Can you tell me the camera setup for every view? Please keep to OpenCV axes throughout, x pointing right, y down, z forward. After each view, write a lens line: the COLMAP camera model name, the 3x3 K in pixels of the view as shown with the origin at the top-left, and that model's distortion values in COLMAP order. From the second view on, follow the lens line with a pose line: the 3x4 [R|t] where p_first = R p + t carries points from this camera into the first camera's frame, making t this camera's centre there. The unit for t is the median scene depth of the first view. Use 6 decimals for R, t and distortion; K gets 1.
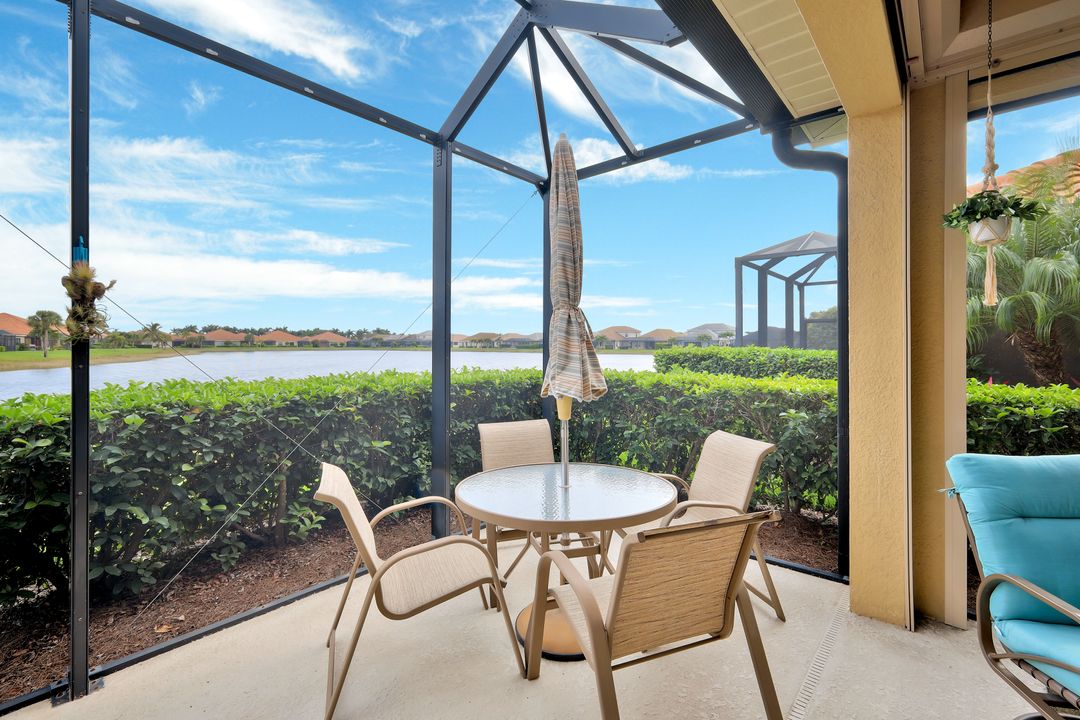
lens RADIAL K [[473.9, 0, 545.6], [0, 473.9, 350.3], [0, 0, 1]] dist [-0.001539, -0.000643]
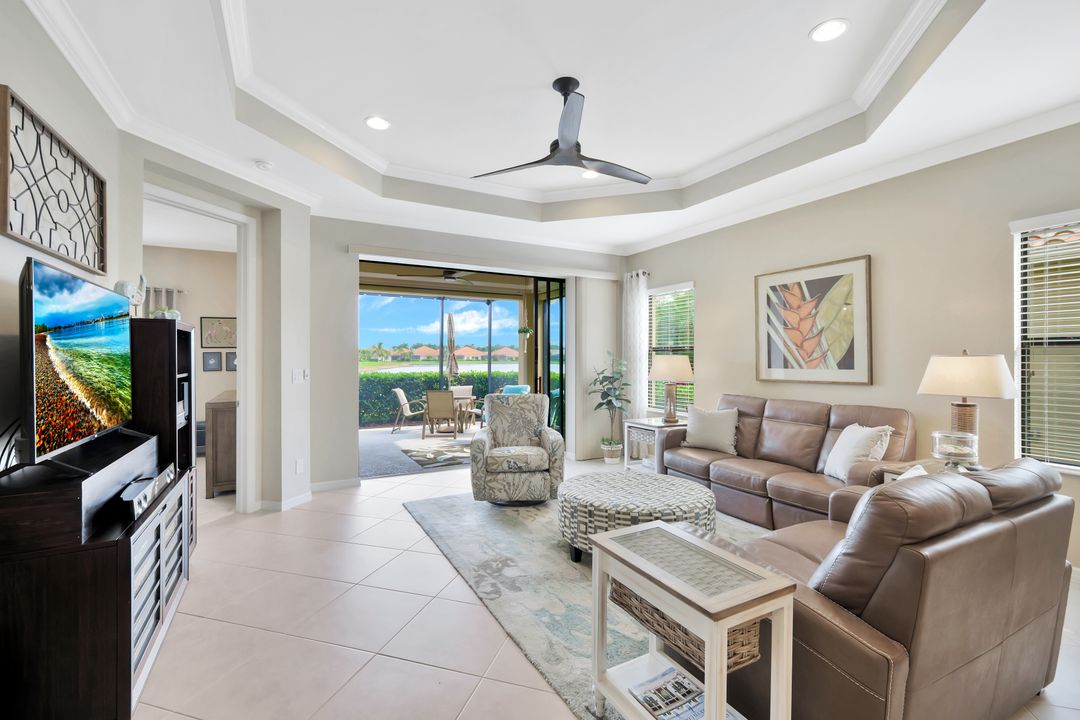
lens RADIAL K [[472.1, 0, 540.0], [0, 472.1, 360.0], [0, 0, 1]] dist [0.002227, -0.000092]
pose [[0.934205, 0.001737, -0.356733, 0.097530], [-0.005161, 0.999949, -0.008646, 0.000140], [0.356700, 0.009918, 0.934167, -0.110828]]
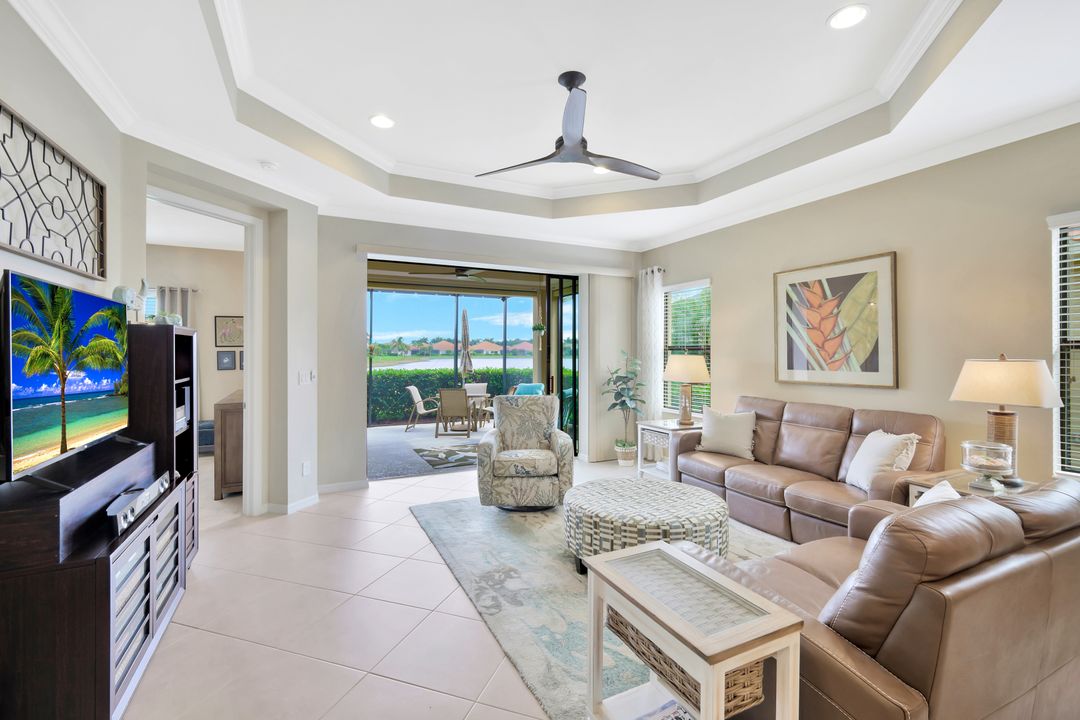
lens RADIAL K [[476.3, 0, 543.4], [0, 476.3, 353.6], [0, 0, 1]] dist [0.001310, 0.000232]
pose [[0.921377, 0.000821, -0.388668, 0.098686], [-0.005098, 0.999937, -0.009971, -0.001034], [0.388636, 0.011169, 0.921324, -0.108846]]
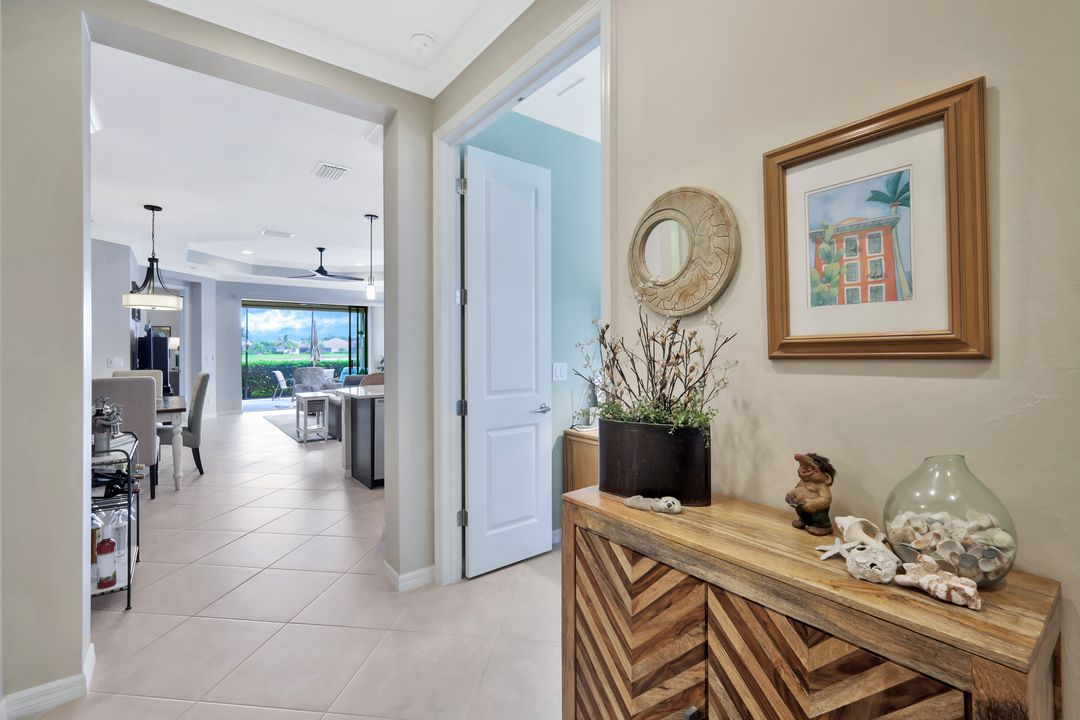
lens RADIAL K [[473.9, 0, 545.6], [0, 473.9, 350.3], [0, 0, 1]] dist [-0.001539, -0.000643]
pose [[0.981385, -0.005314, -0.191975, 0.183038], [0.003325, 0.999937, -0.010685, 0.001509], [0.192020, 0.009848, 0.981342, -0.195570]]
